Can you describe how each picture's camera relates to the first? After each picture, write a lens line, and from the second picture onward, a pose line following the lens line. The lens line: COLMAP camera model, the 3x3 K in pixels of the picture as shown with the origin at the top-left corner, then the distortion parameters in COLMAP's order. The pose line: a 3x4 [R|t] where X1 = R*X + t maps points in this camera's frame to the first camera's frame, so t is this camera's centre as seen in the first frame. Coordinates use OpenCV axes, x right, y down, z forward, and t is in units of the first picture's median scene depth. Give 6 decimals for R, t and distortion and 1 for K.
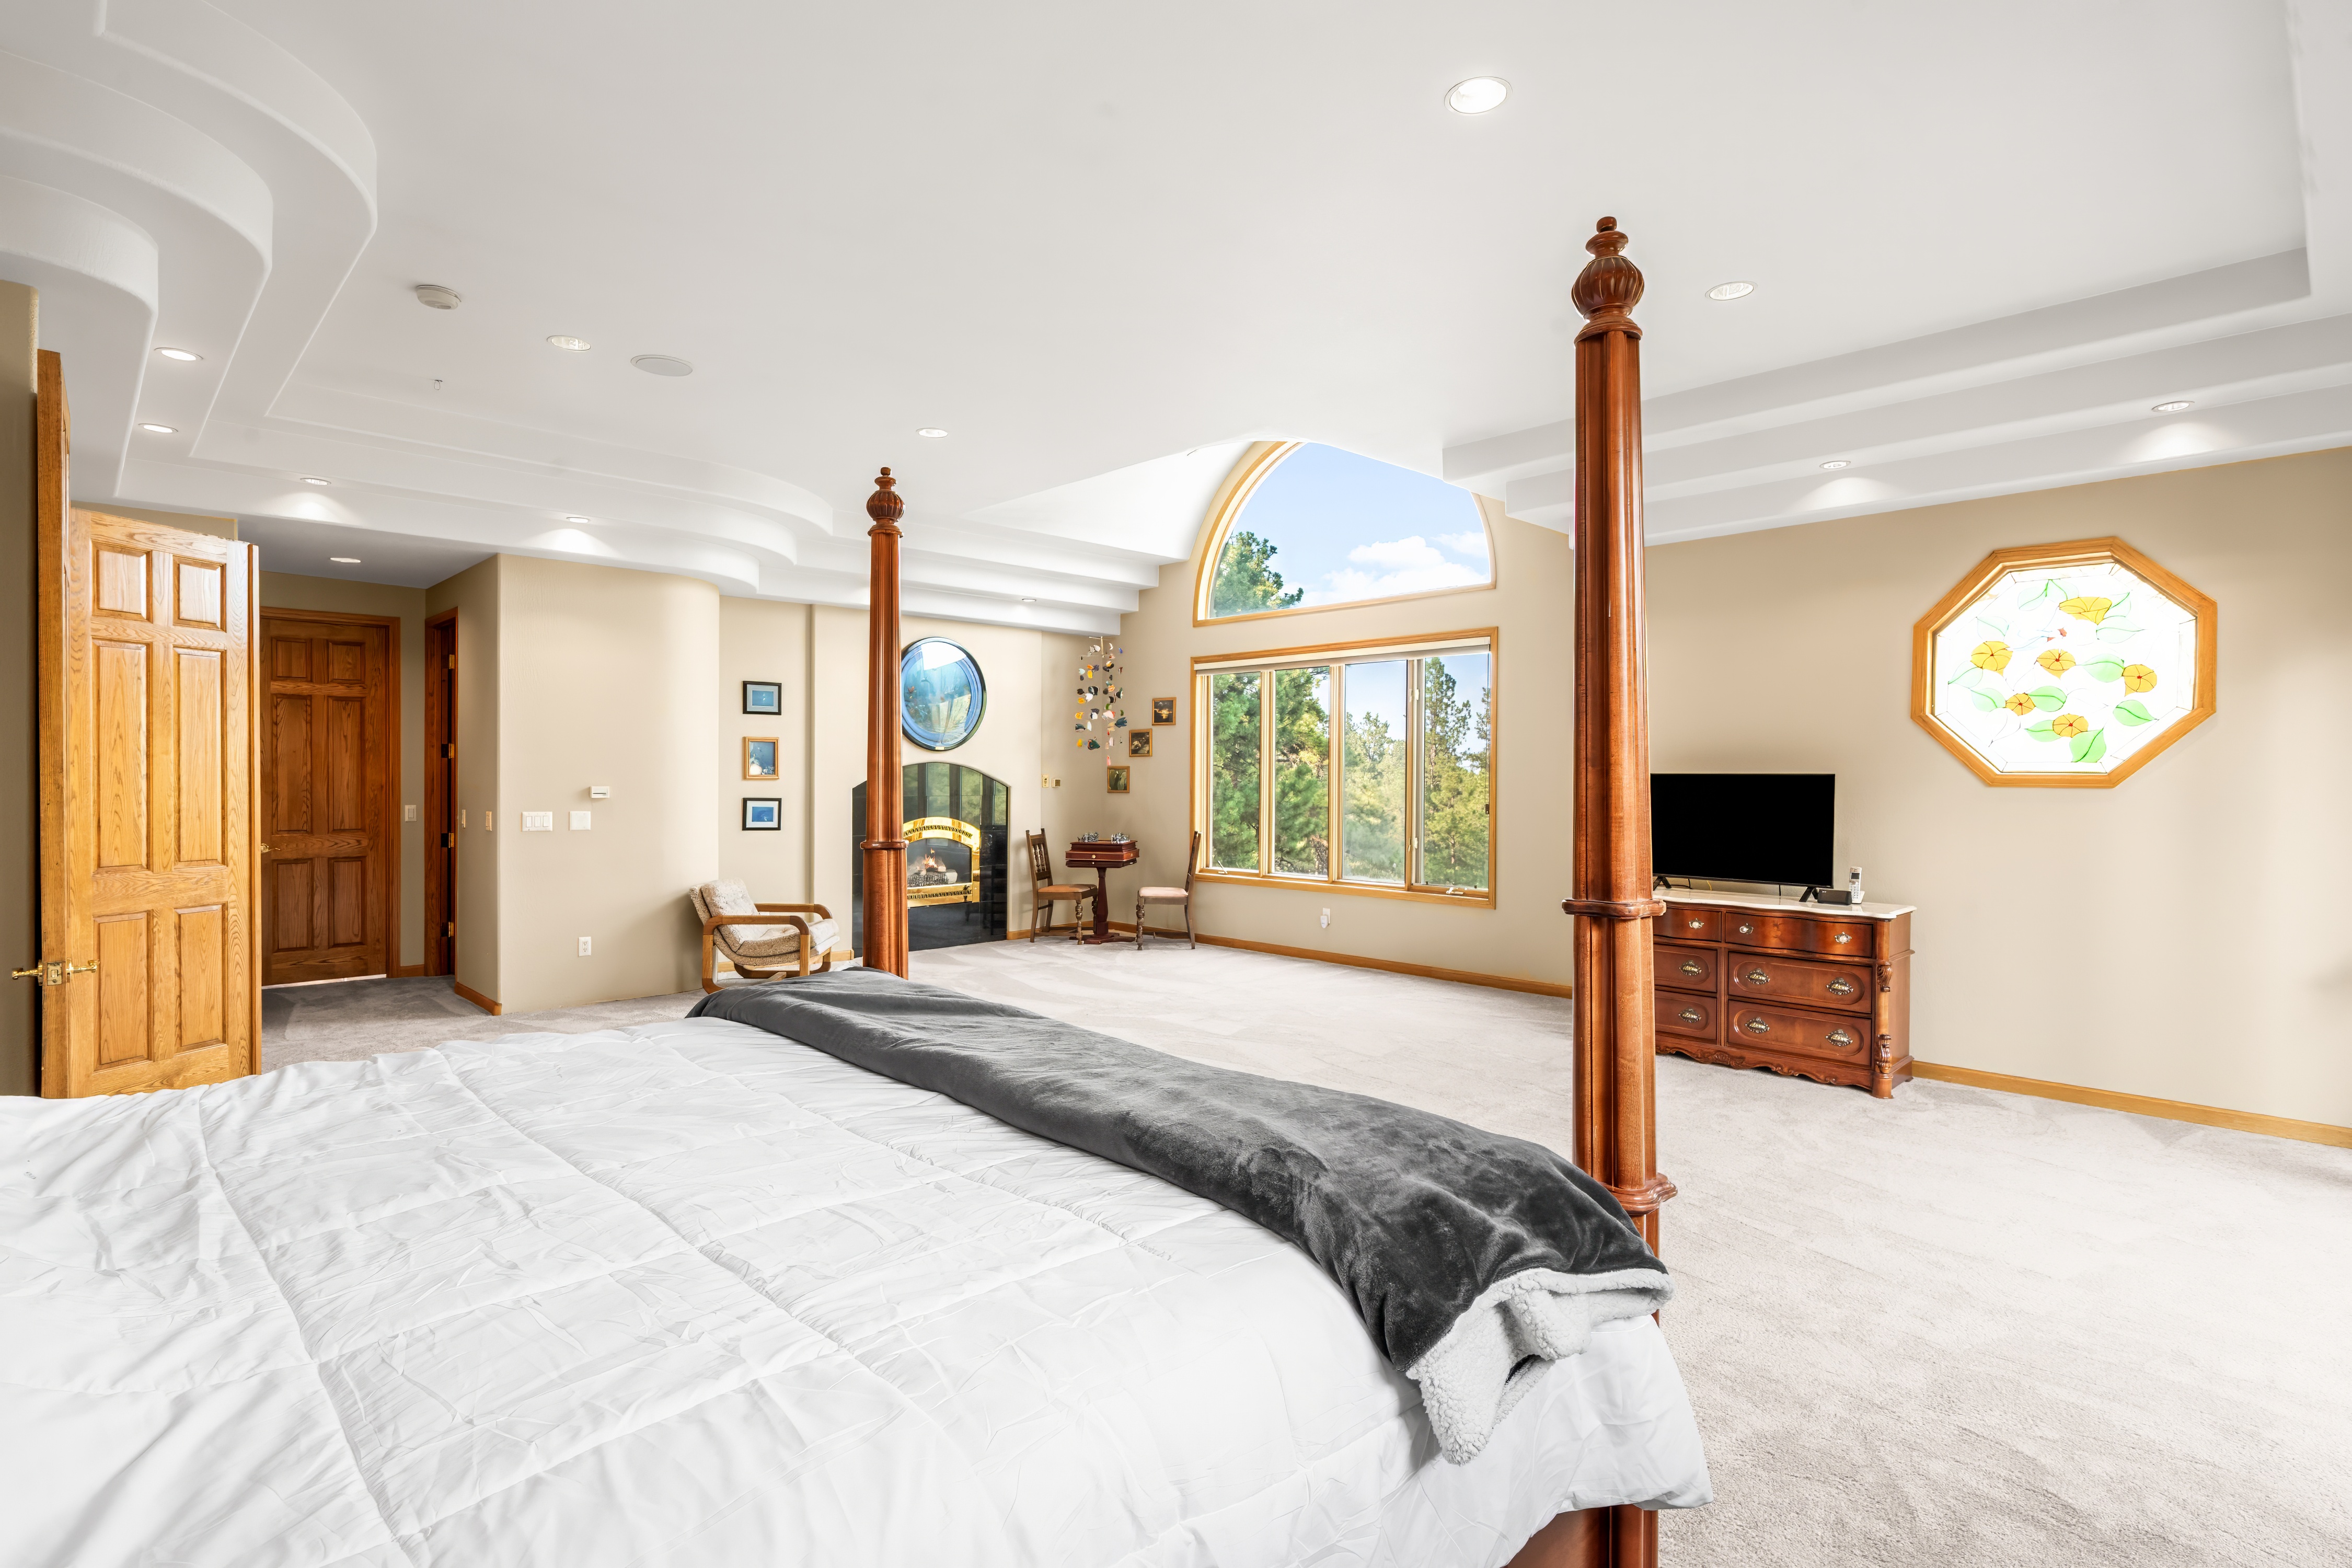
lens RADIAL K [[1147.5, 0, 1143.5], [0, 1147.5, 799.9], [0, 0, 1]] dist [-0.001724, 0.000843]
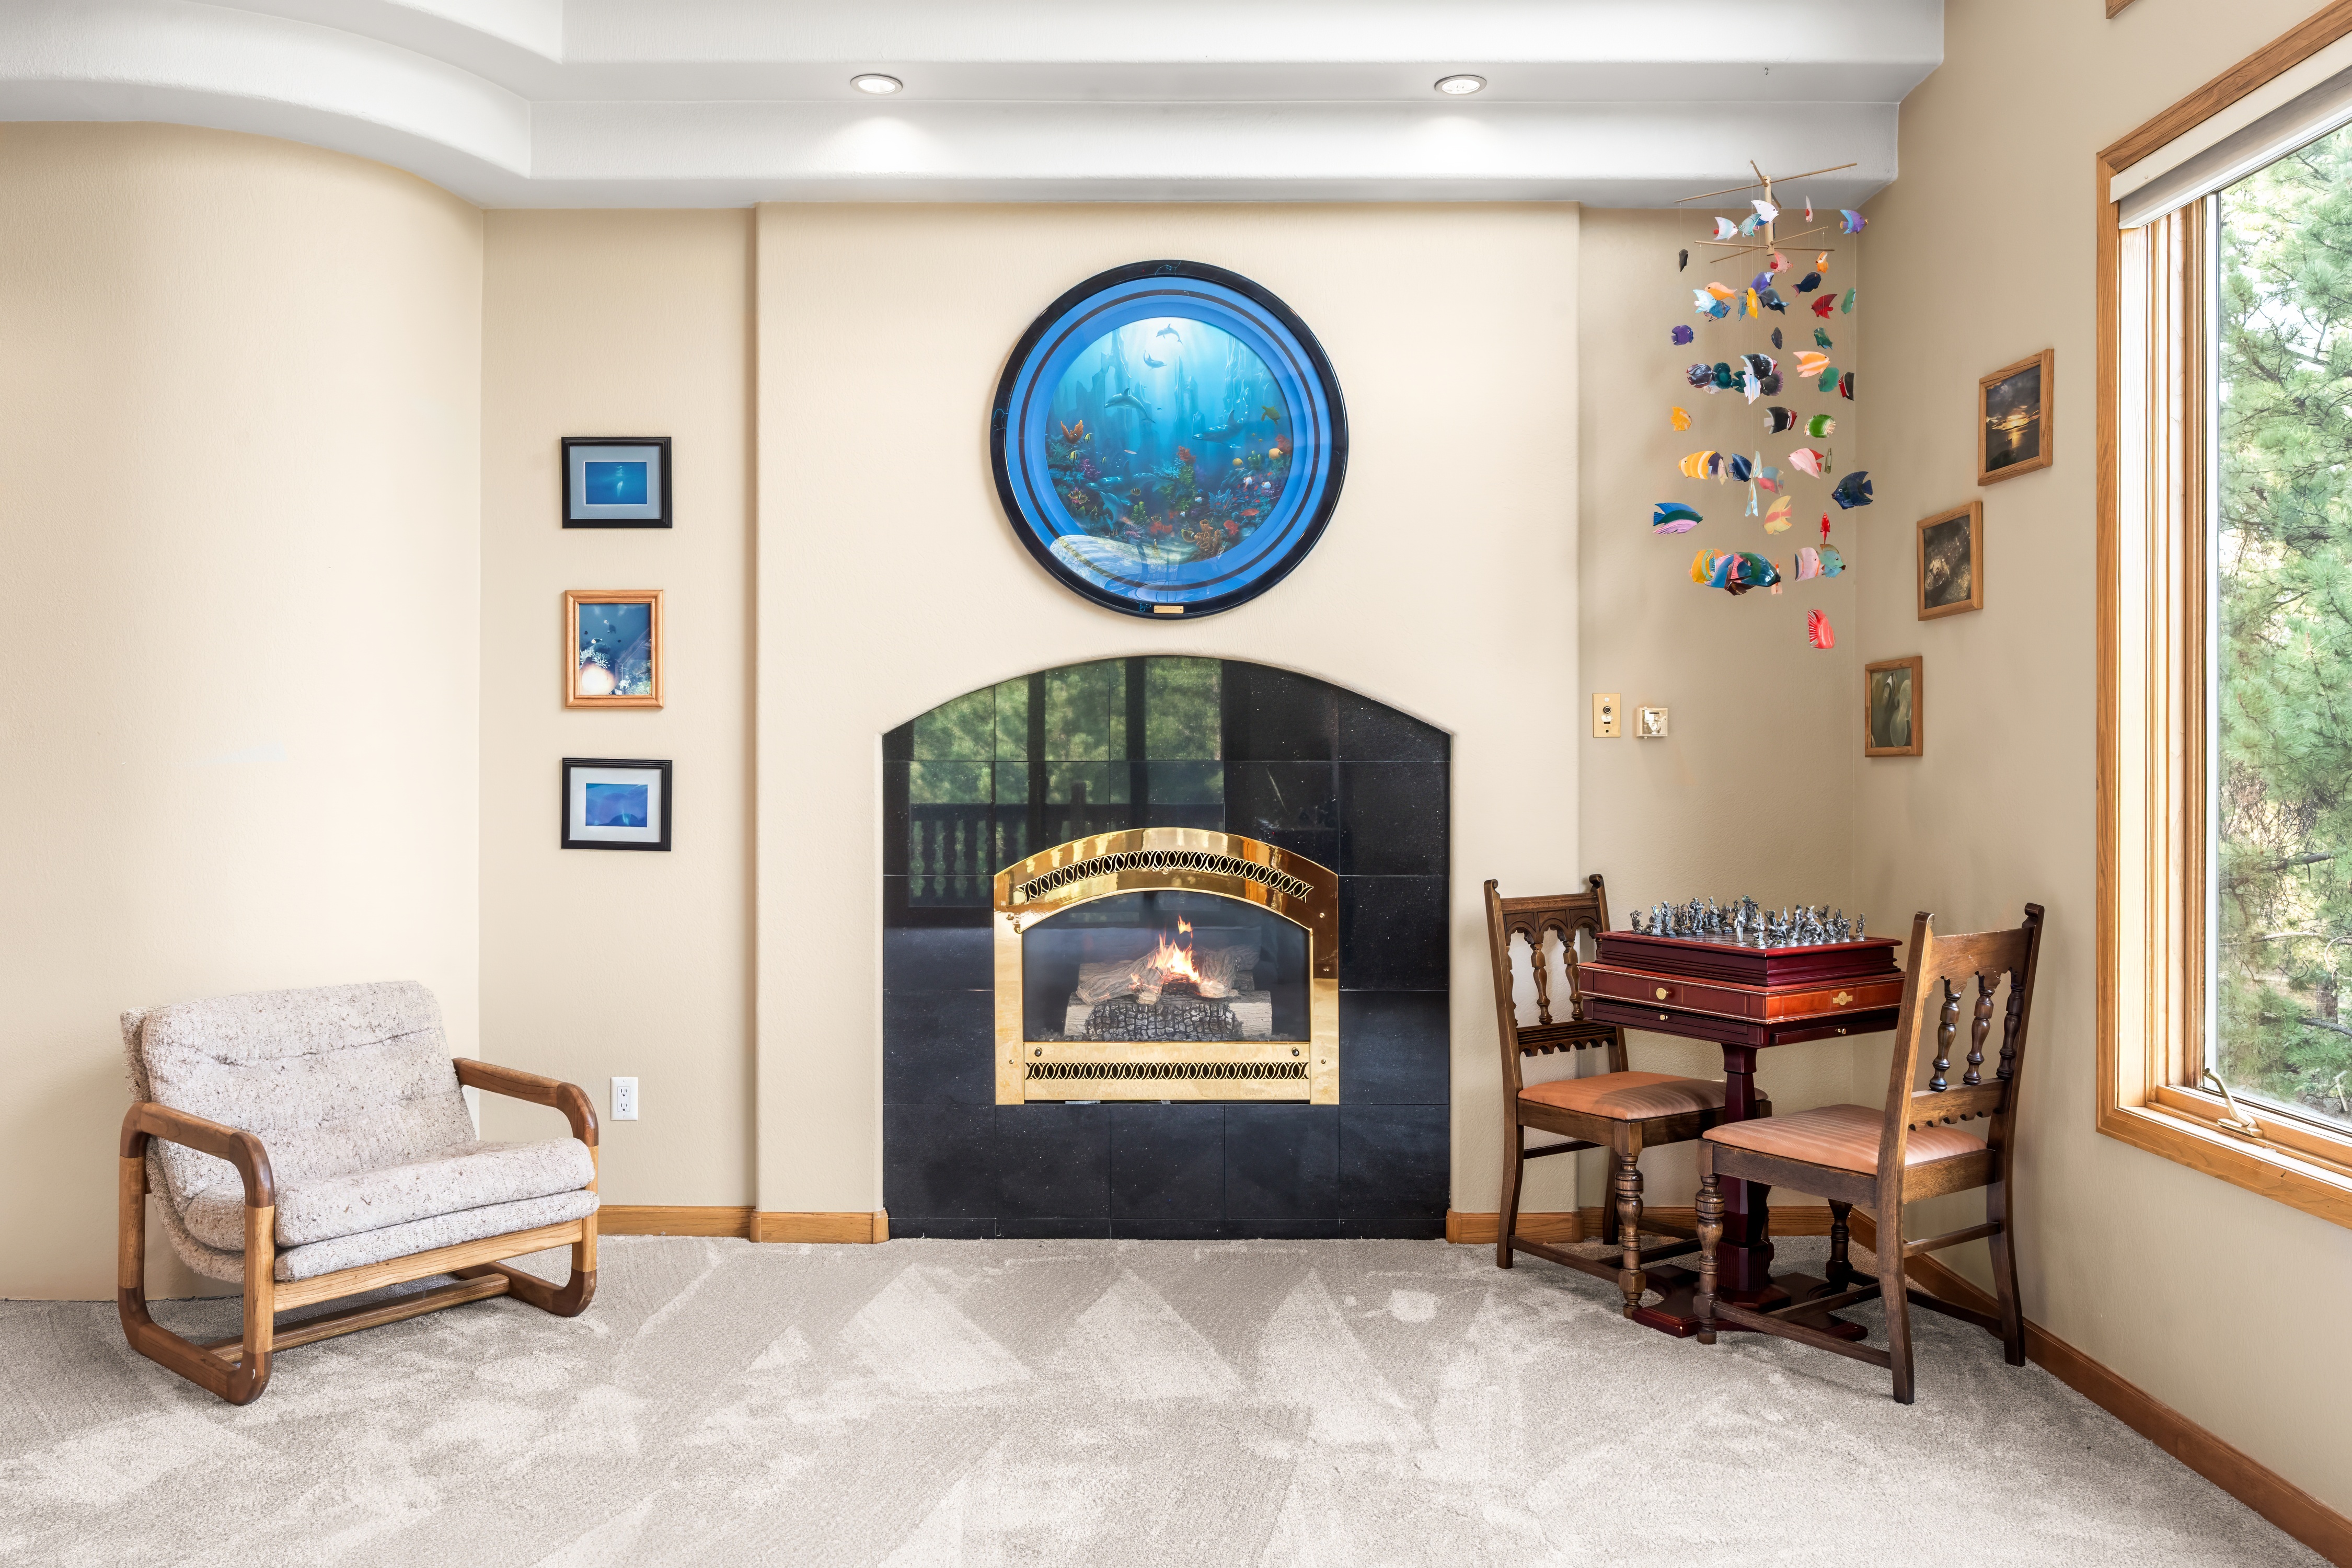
lens RADIAL K [[1673.2, 0, 1167.8], [0, 1673.2, 769.5], [0, 0, 1]] dist [-0.013075, 0.002372]
pose [[0.734666, 0.002420, -0.678425, 0.149002], [-0.014166, 0.999830, -0.011774, 0.004988], [0.678281, 0.018260, 0.734576, 0.729918]]
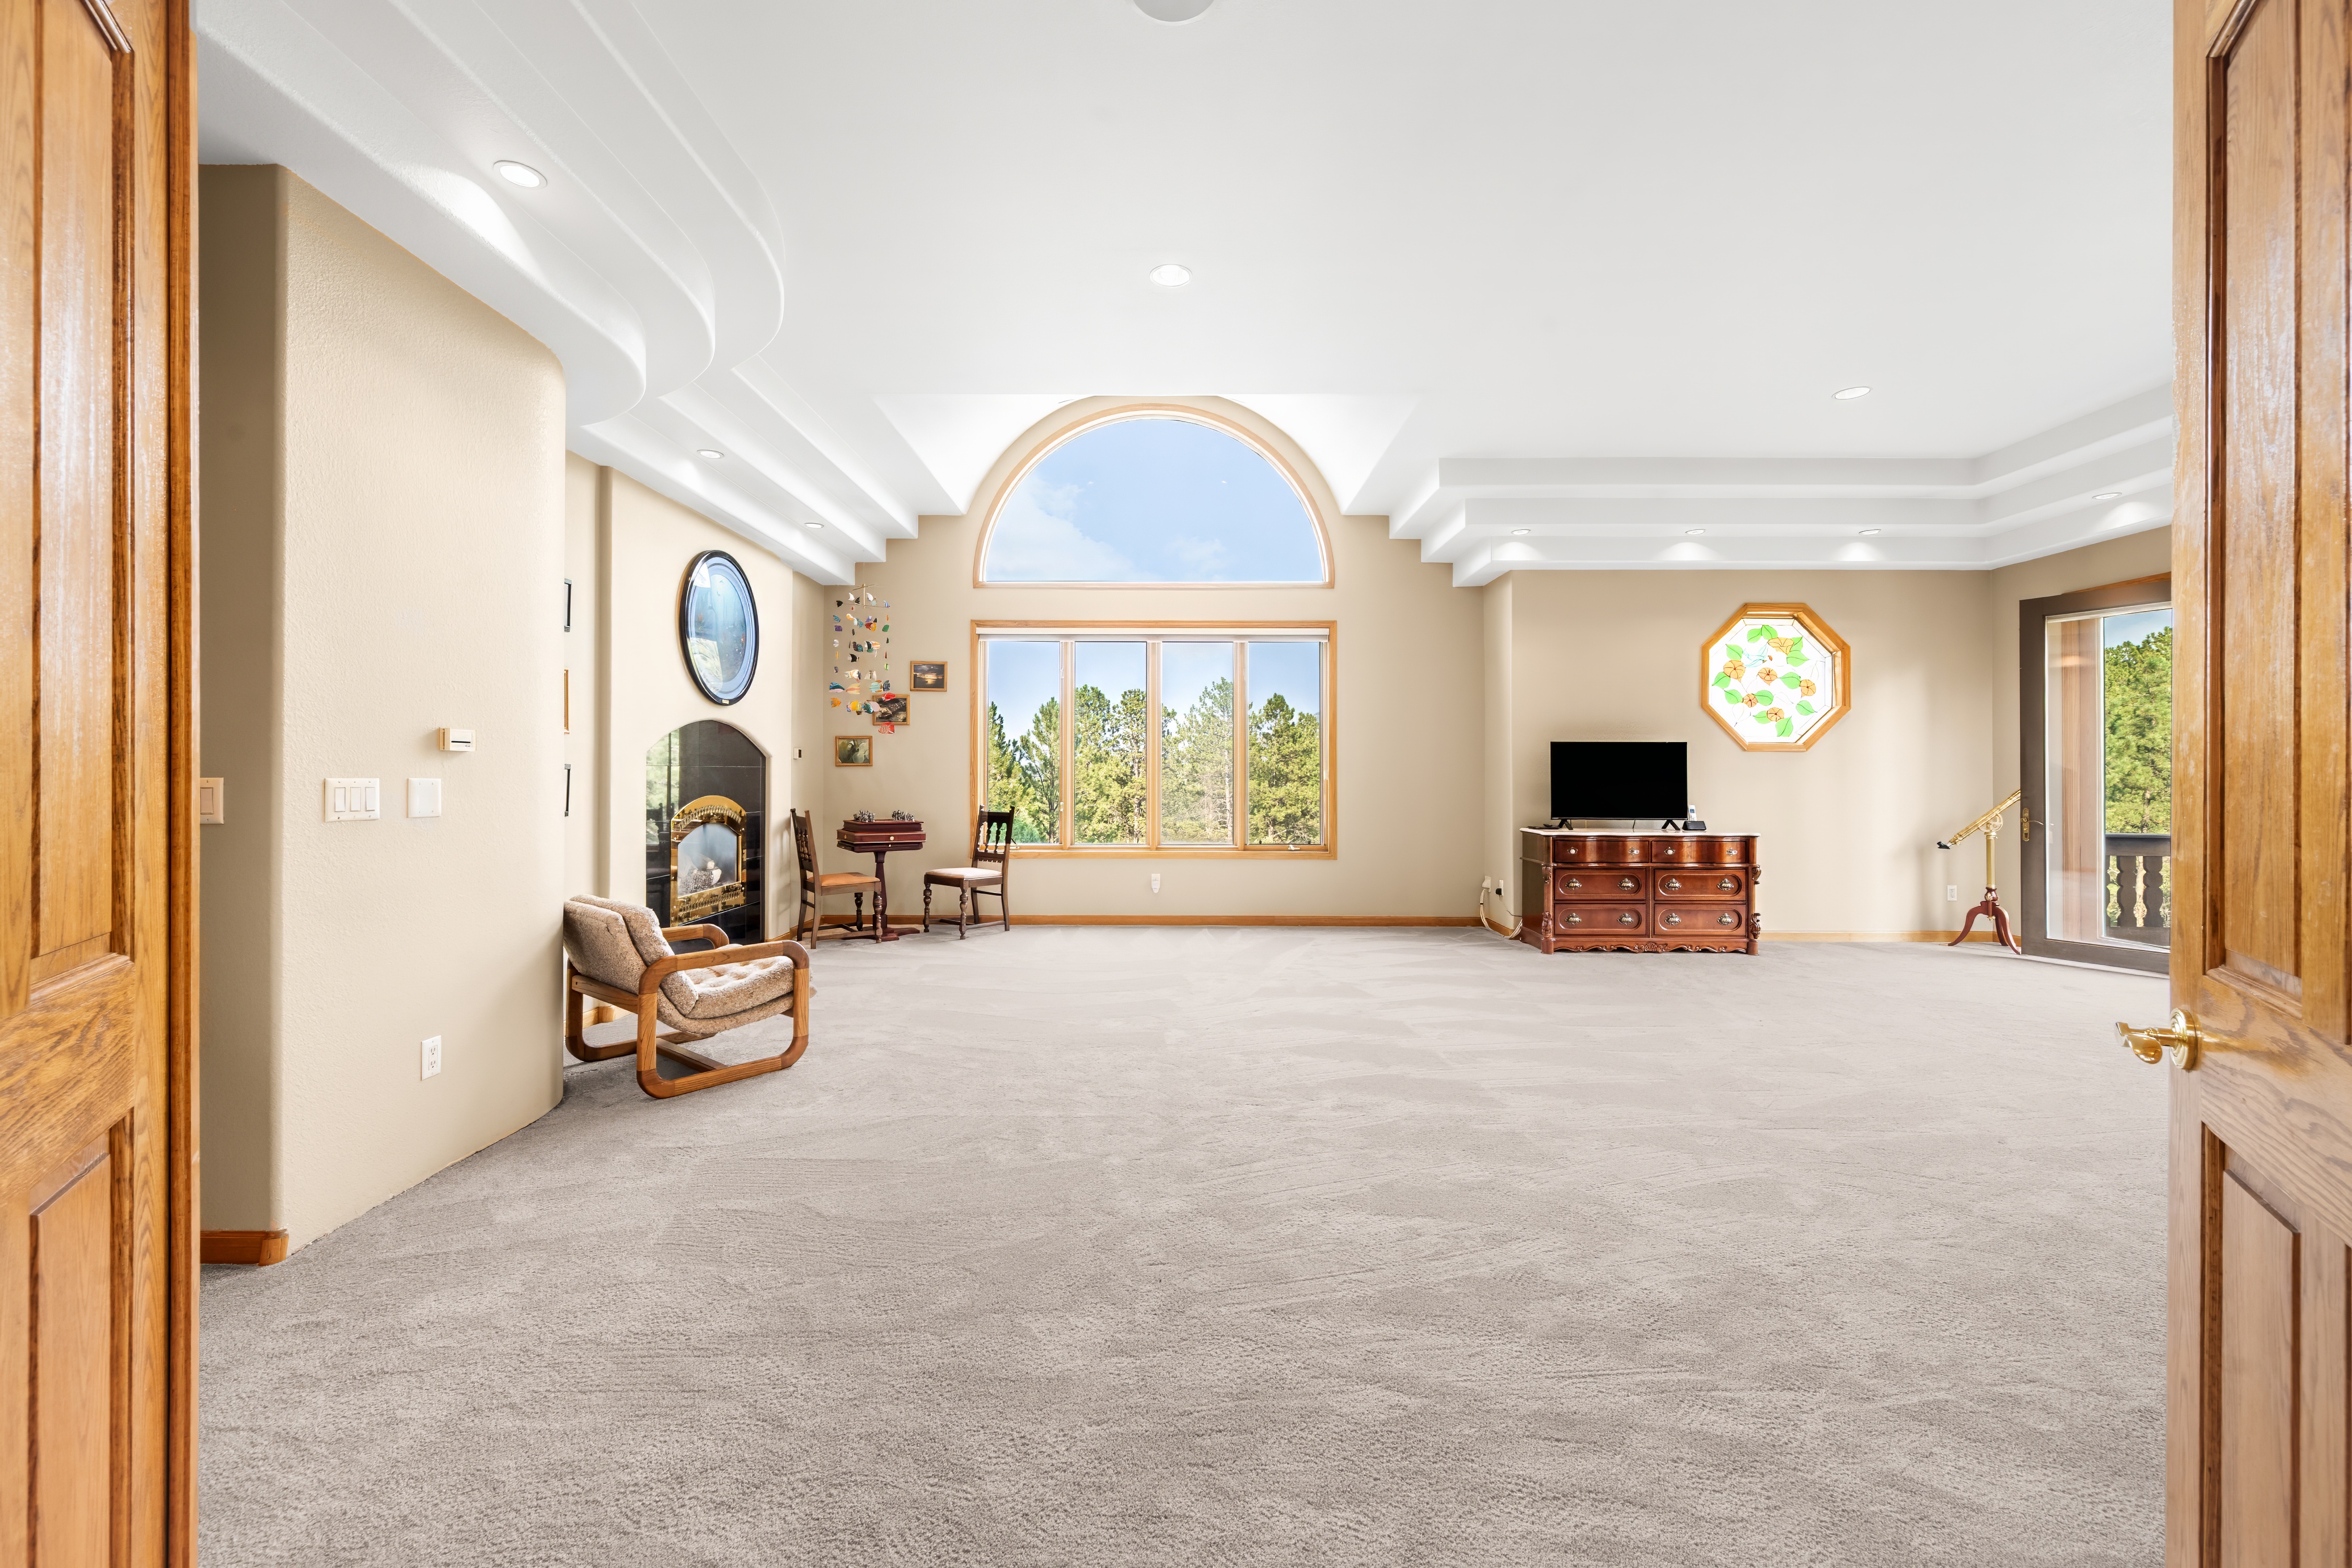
lens RADIAL K [[932.7, 0, 1168.2], [0, 932.7, 773.6], [0, 0, 1]] dist [0.000114, 0.000565]
pose [[0.692058, -0.001212, 0.721841, -0.456228], [0.014540, 0.999819, -0.012261, 0.014706], [-0.721695, 0.018981, 0.691951, 0.412175]]
